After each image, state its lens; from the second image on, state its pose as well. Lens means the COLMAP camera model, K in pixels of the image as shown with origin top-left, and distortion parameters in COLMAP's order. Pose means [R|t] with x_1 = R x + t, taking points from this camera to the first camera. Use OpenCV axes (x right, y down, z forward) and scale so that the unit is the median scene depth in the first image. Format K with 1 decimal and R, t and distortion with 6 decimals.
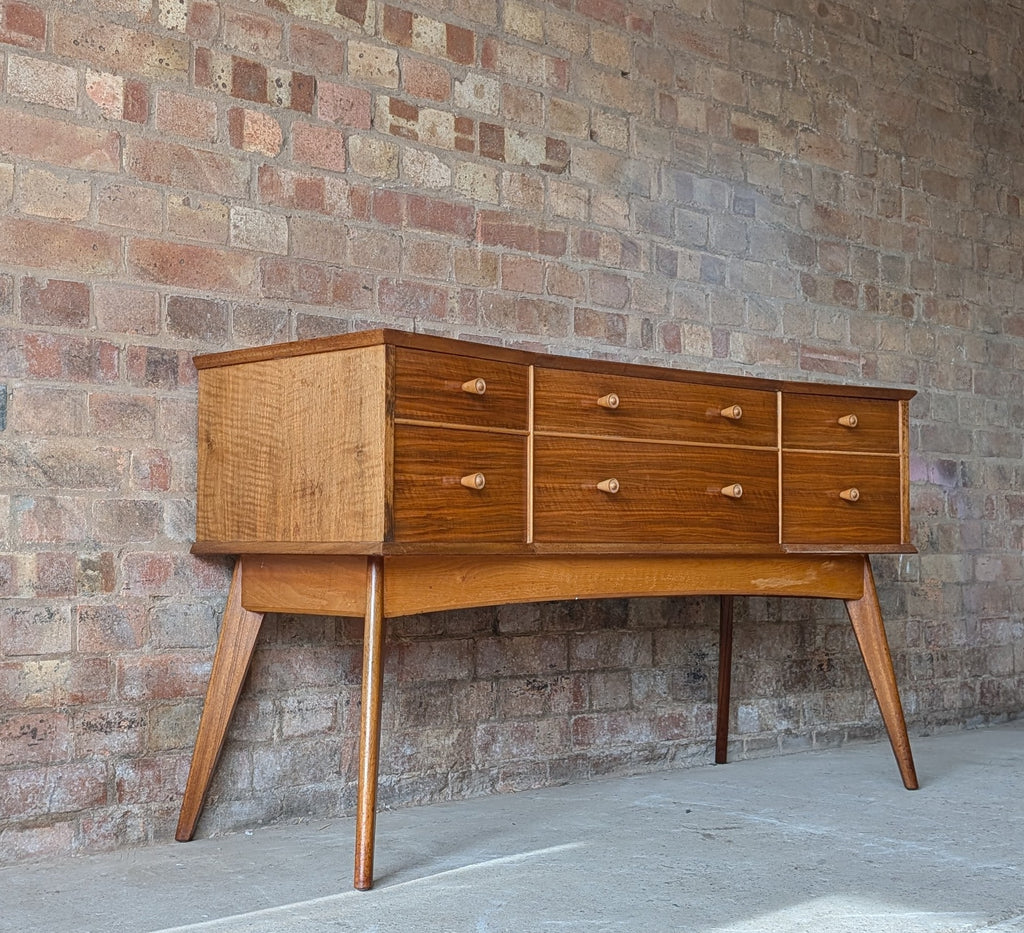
lens RADIAL K [[1591.9, 0, 568.6], [0, 1591.9, 473.1], [0, 0, 1]] dist [0.198019, -0.810644]
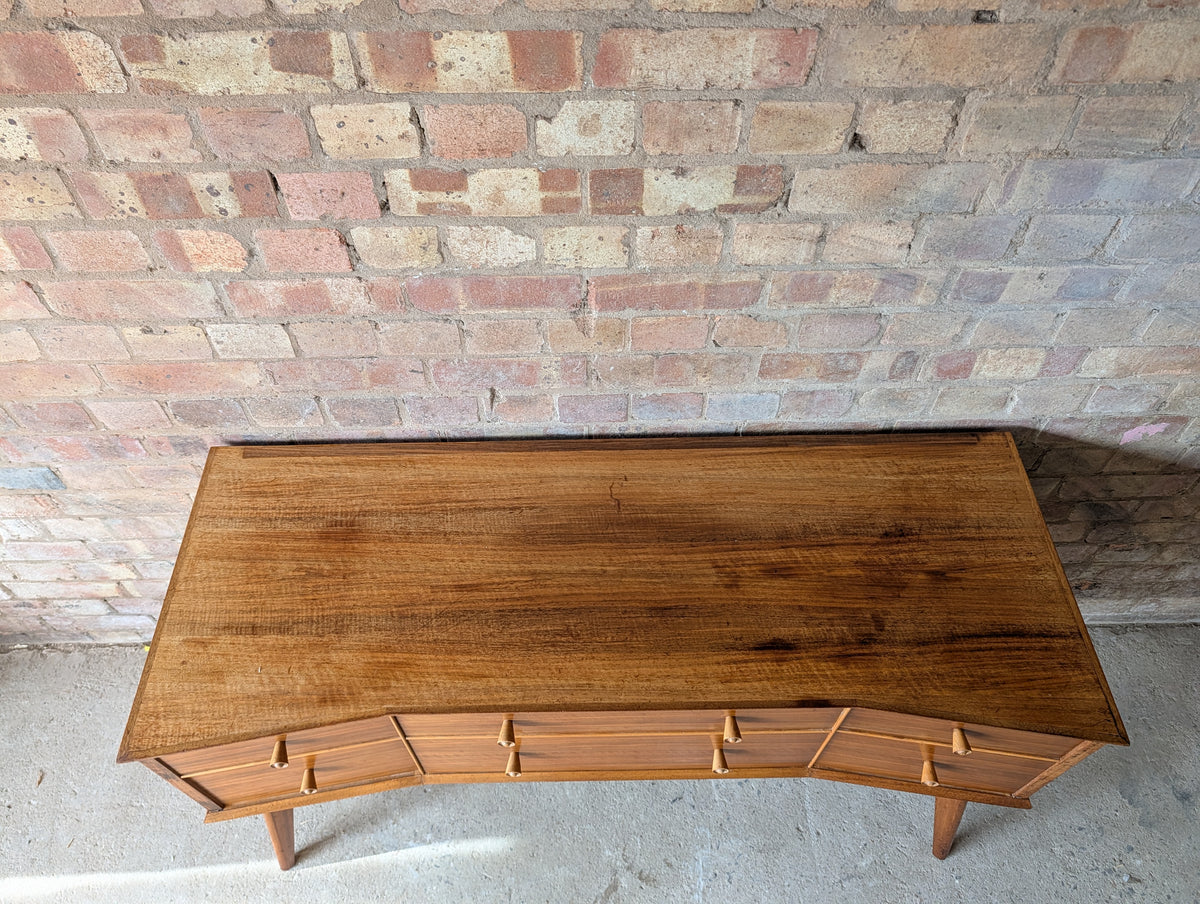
lens RADIAL K [[871.5, 0, 584.5], [0, 871.5, 447.6], [0, 0, 1]] dist [0.006675, -0.006213]
pose [[0.729387, 0.544378, -0.414303, 0.148171], [0.045451, 0.565716, 0.823346, -0.461559], [0.682590, -0.619369, 0.387884, 0.852951]]
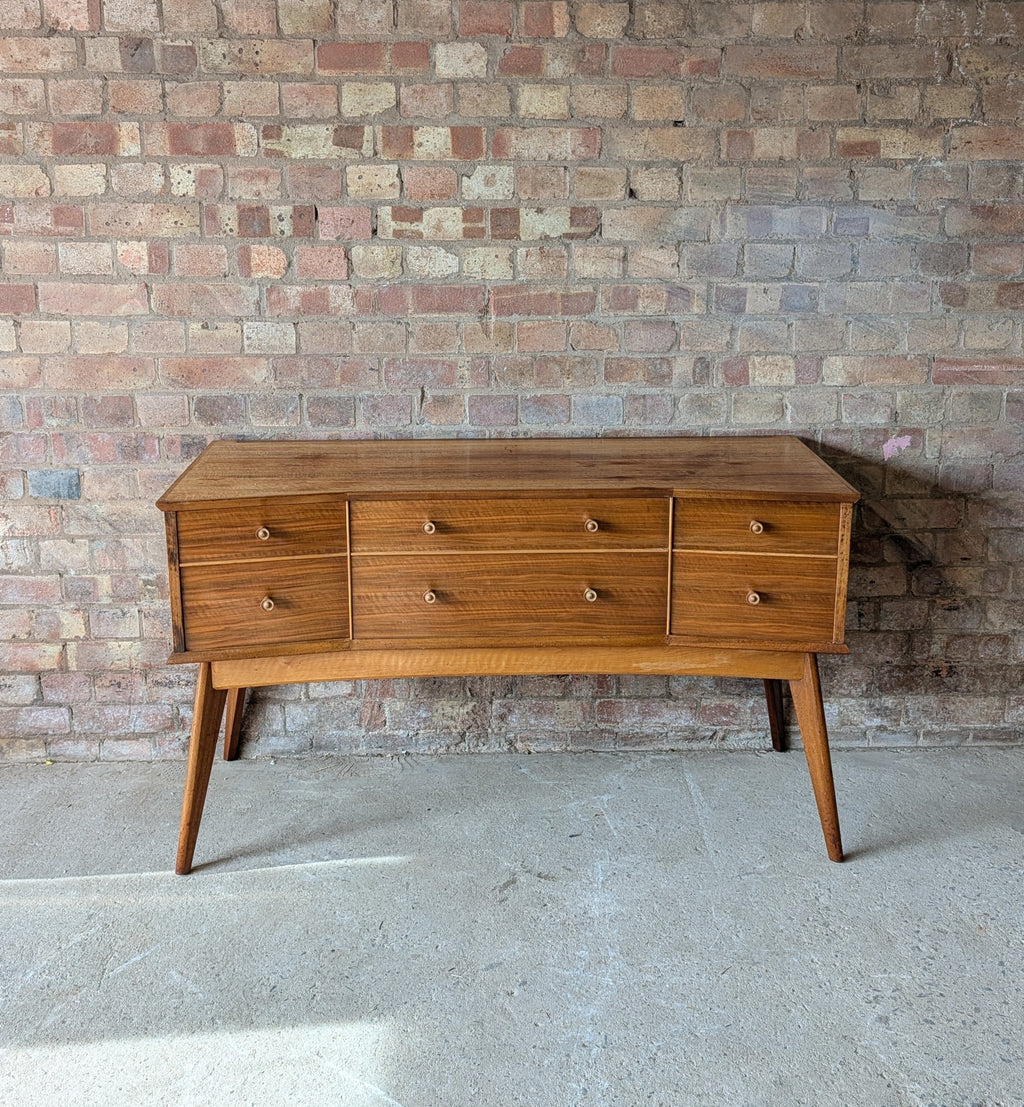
lens RADIAL K [[1243.6, 0, 510.3], [0, 1243.6, 457.3], [0, 0, 1]] dist [0.177924, -0.689036]
pose [[0.738331, 0.154877, -0.656414, 0.596520], [0.036050, 0.962822, 0.267721, -0.303709], [0.673474, -0.221330, 0.705298, 0.369735]]
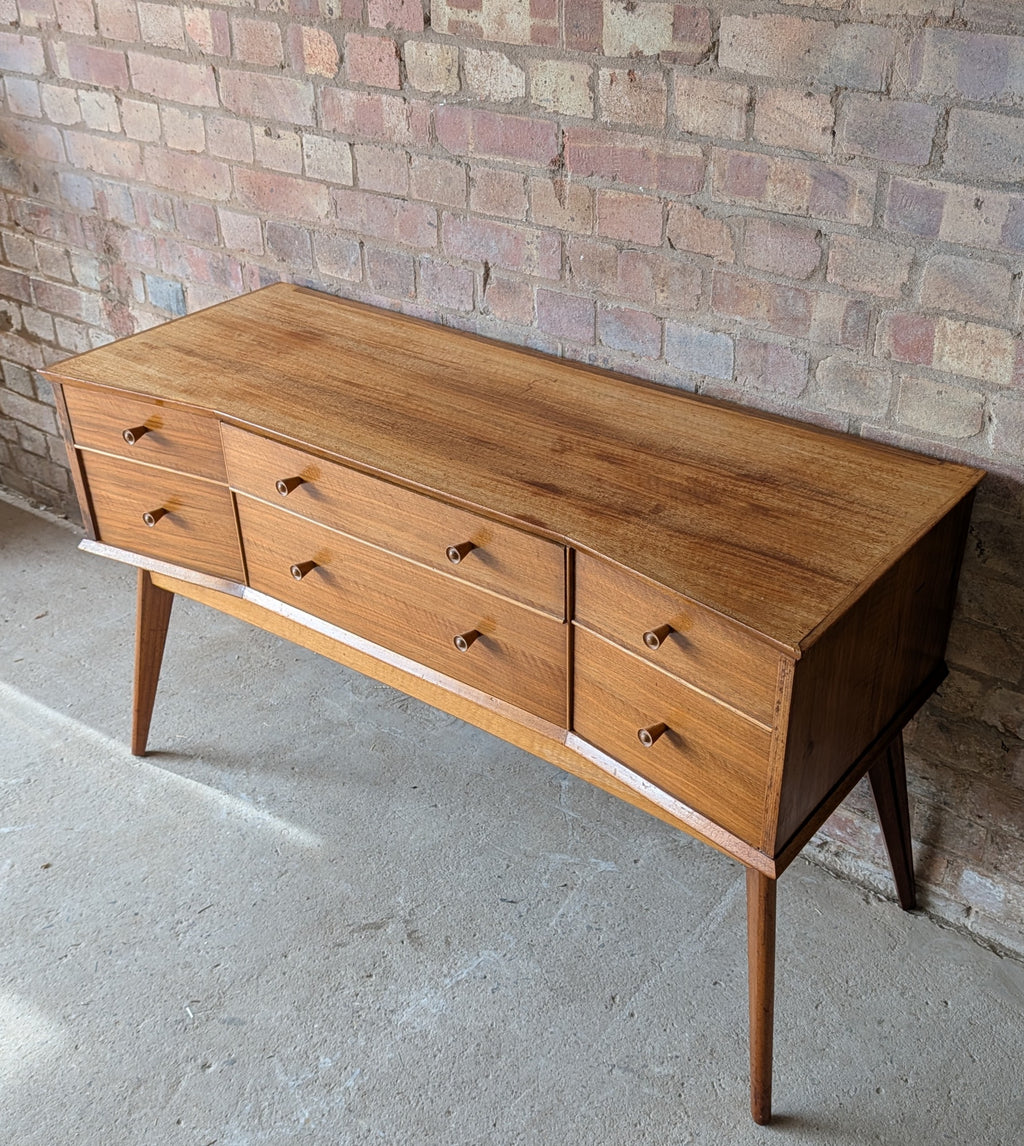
lens RADIAL K [[1287.3, 0, 546.2], [0, 1287.3, 603.5], [0, 0, 1]] dist [0.004015, -0.004621]
pose [[0.158082, 0.525820, -0.835777, 0.591190], [0.056917, 0.840161, 0.539343, -0.319666], [0.985784, -0.132830, 0.102886, 0.954447]]
